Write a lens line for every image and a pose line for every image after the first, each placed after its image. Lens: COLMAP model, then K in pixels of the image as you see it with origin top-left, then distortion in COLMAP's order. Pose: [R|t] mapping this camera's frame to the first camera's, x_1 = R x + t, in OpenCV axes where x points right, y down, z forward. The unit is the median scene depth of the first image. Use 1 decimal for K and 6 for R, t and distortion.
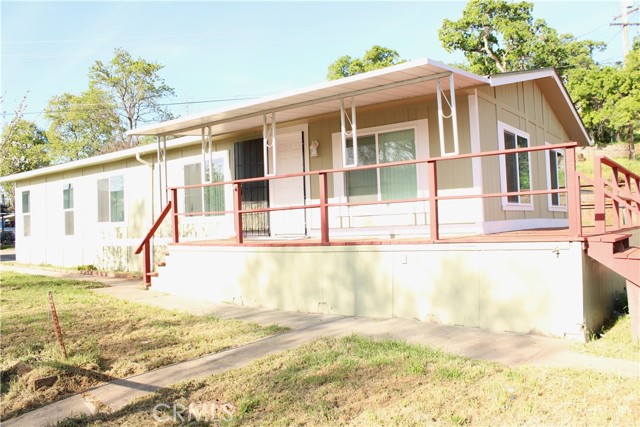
lens RADIAL K [[532.8, 0, 320.1], [0, 532.8, 210.1], [0, 0, 1]] dist [-0.151972, 0.119652]
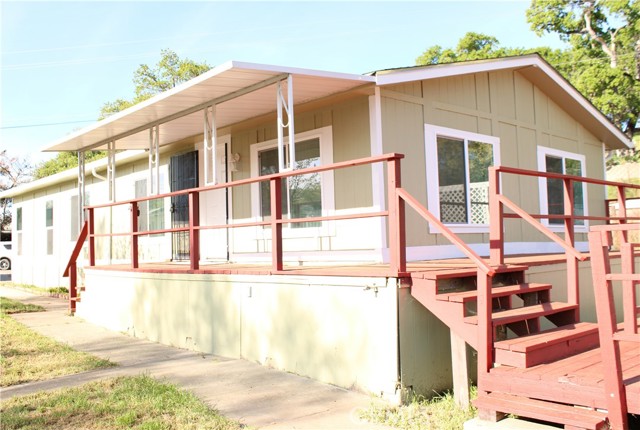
lens RADIAL K [[604.7, 0, 320.3], [0, 604.7, 217.7], [0, 0, 1]] dist [-0.067061, 0.000000]
pose [[0.983423, -0.002072, -0.181312, 0.301537], [0.000091, 0.999940, -0.010934, -0.011445], [0.181324, 0.010737, 0.983365, 0.028465]]
